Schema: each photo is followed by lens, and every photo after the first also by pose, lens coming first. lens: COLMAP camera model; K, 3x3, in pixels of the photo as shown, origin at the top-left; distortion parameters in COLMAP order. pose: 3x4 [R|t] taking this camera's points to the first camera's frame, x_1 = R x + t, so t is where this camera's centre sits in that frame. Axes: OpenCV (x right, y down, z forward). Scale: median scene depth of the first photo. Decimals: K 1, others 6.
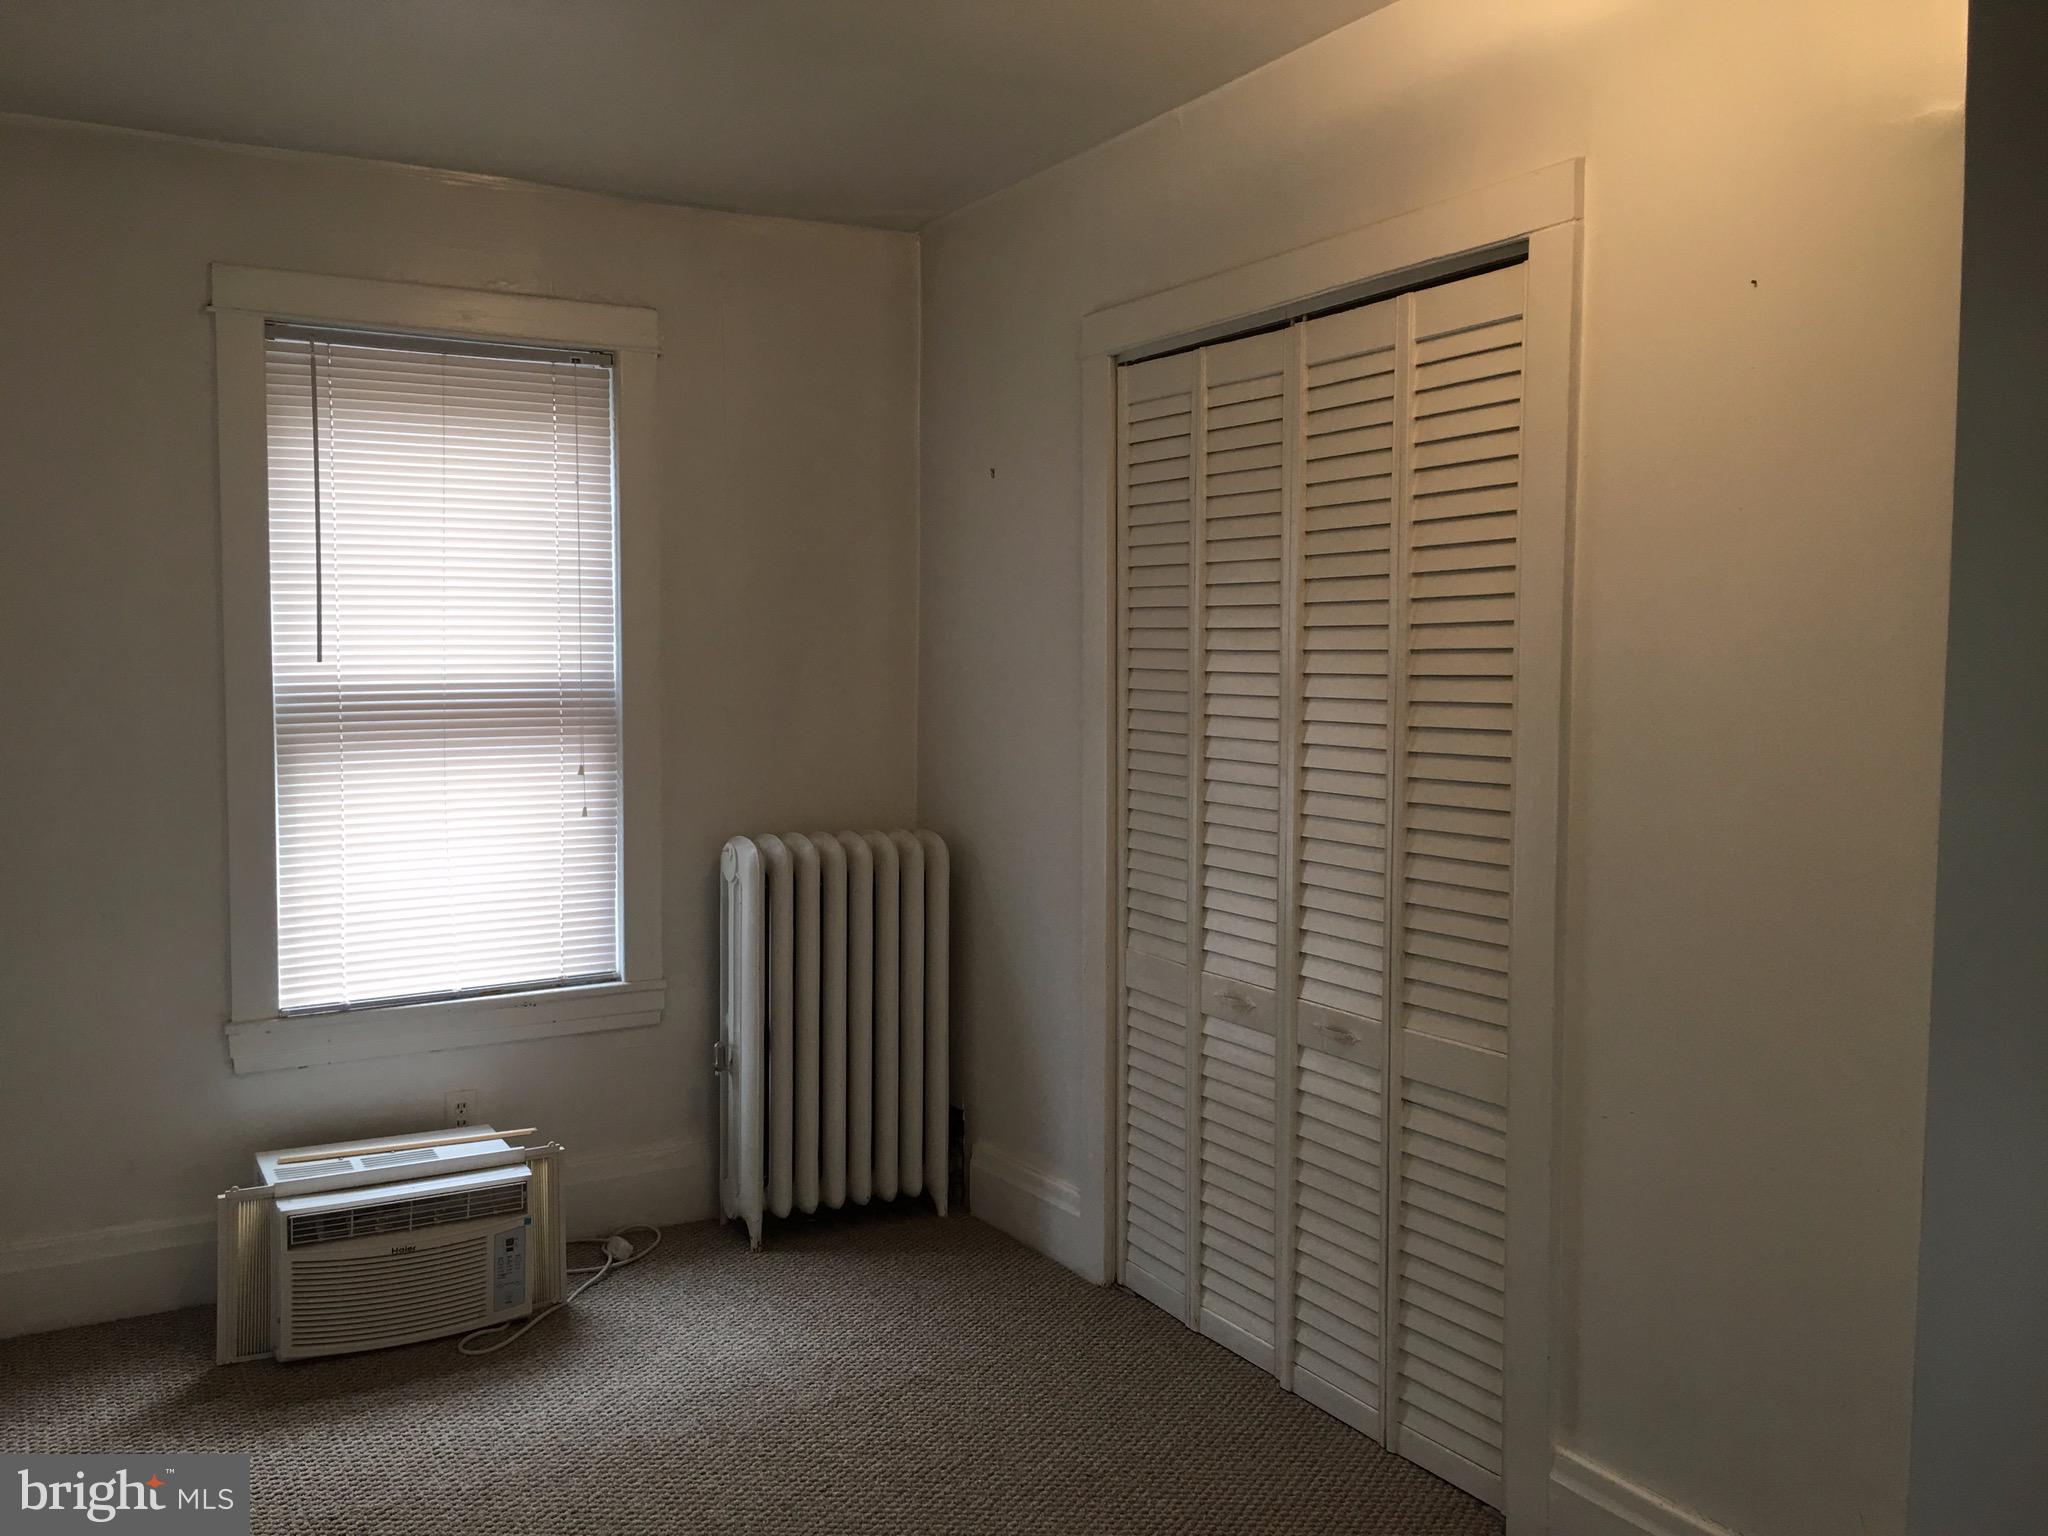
lens RADIAL K [[1783.3, 0, 1028.5], [0, 1783.3, 755.0], [0, 0, 1]] dist [0.069483, -0.076118]
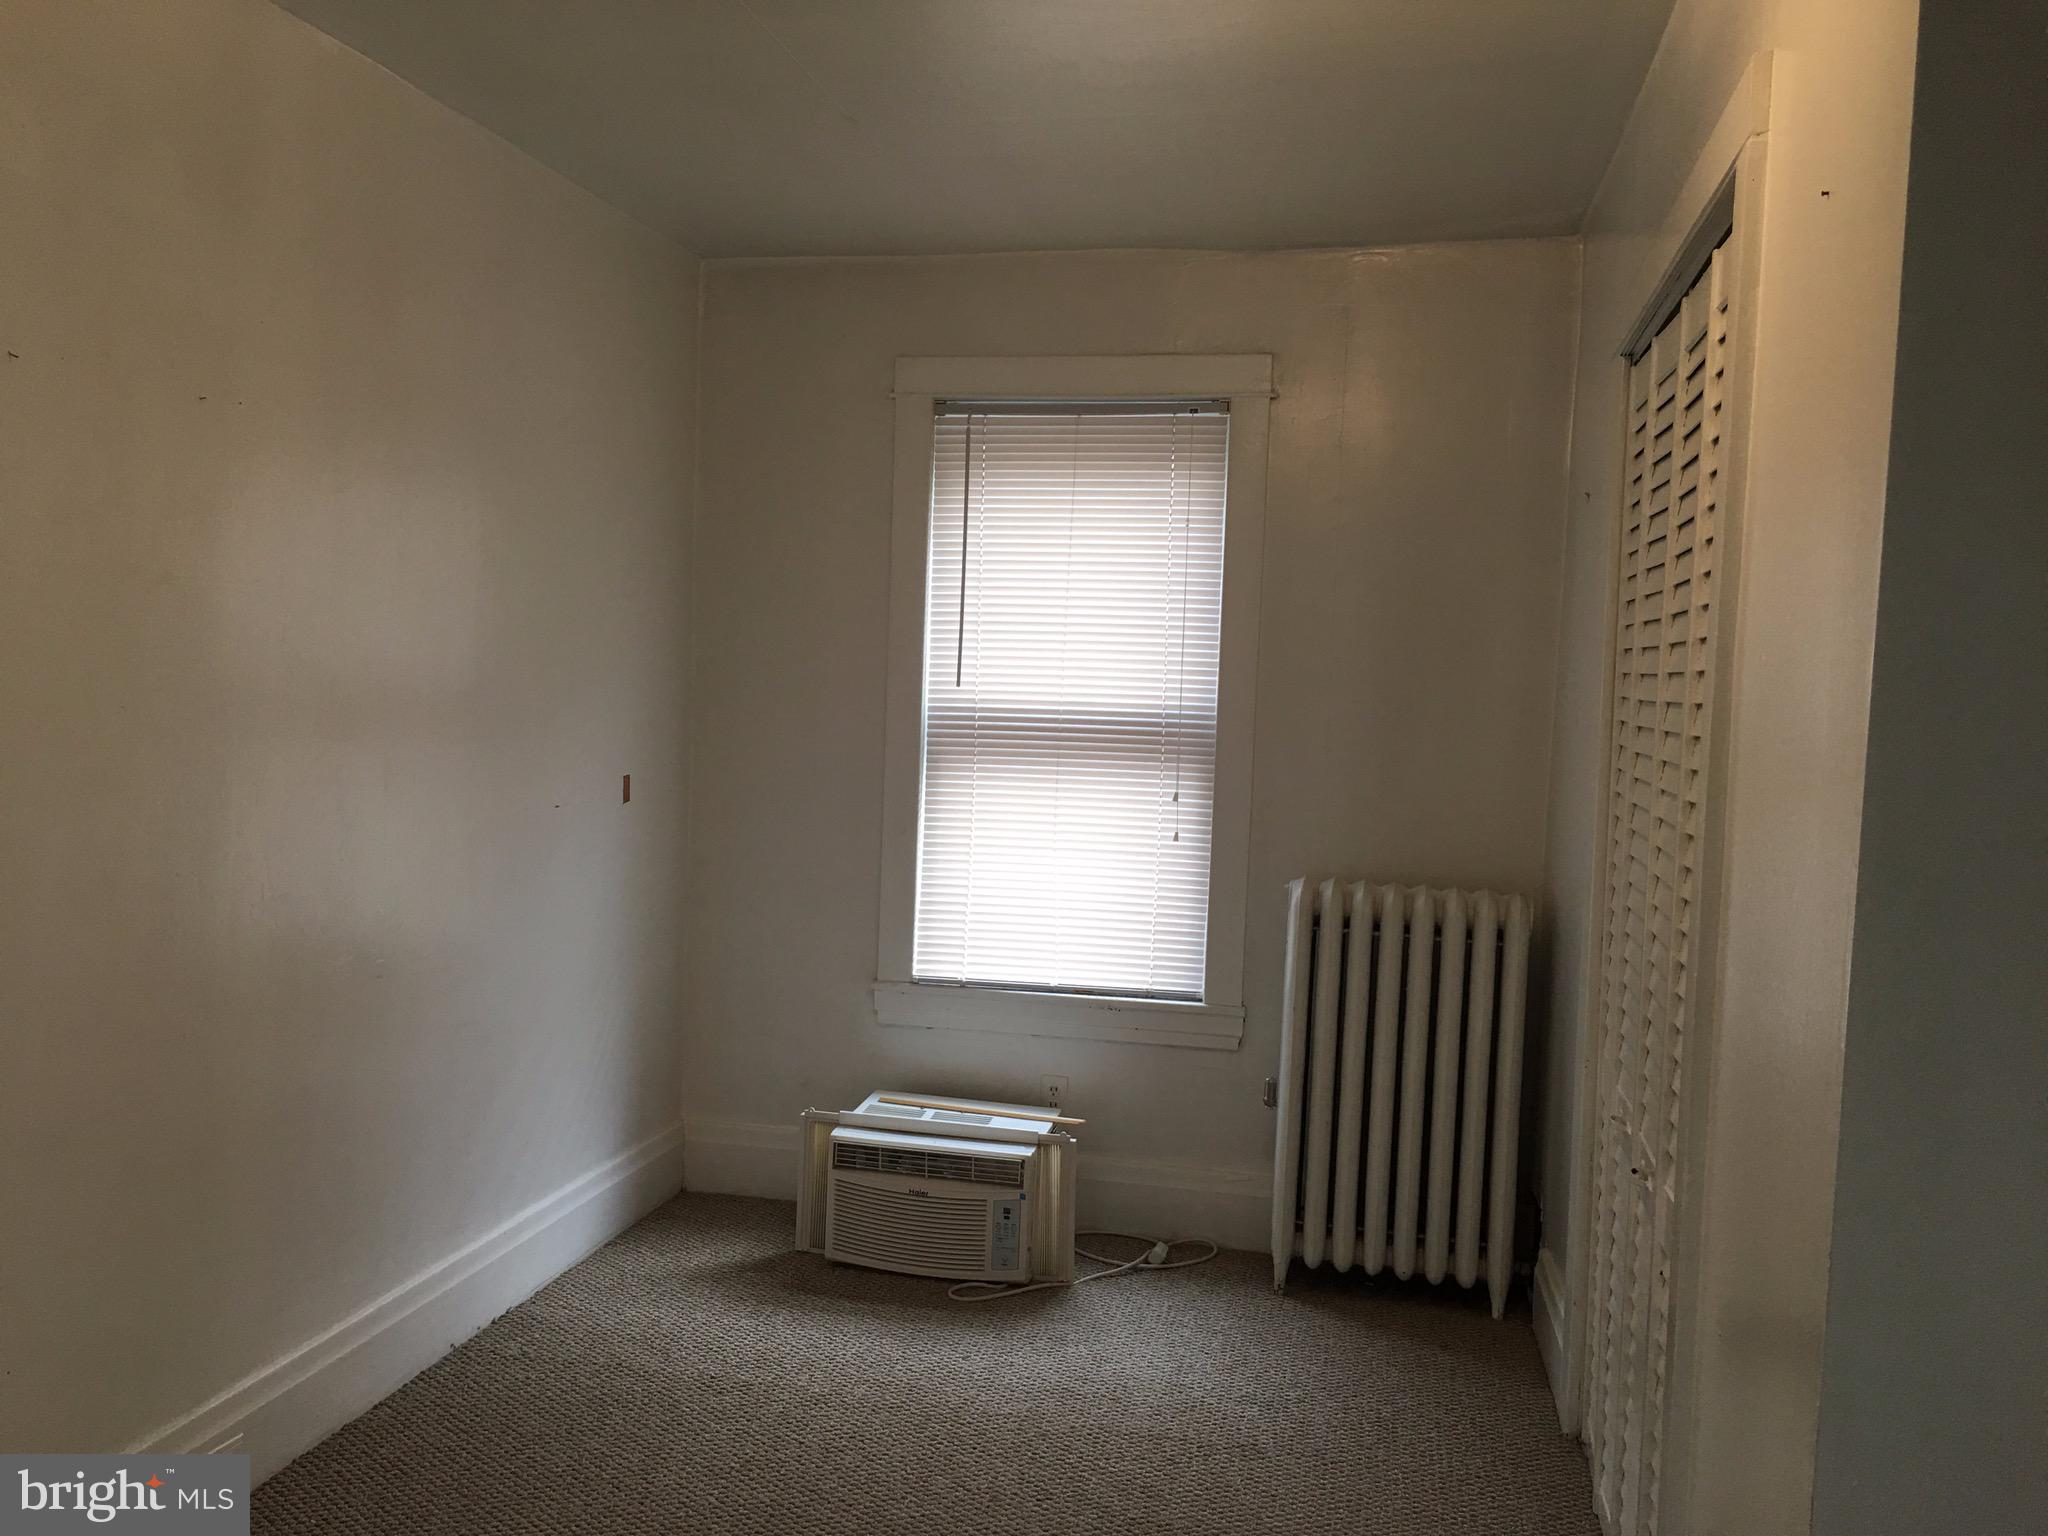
lens RADIAL K [[1783.3, 0, 1020.1], [0, 1783.3, 778.5], [0, 0, 1]] dist [0.069483, -0.076118]
pose [[0.720742, 0.064472, -0.690199, 0.440322], [-0.073353, 0.997169, 0.016547, -0.014044], [0.689311, 0.038701, 0.723431, 0.185127]]
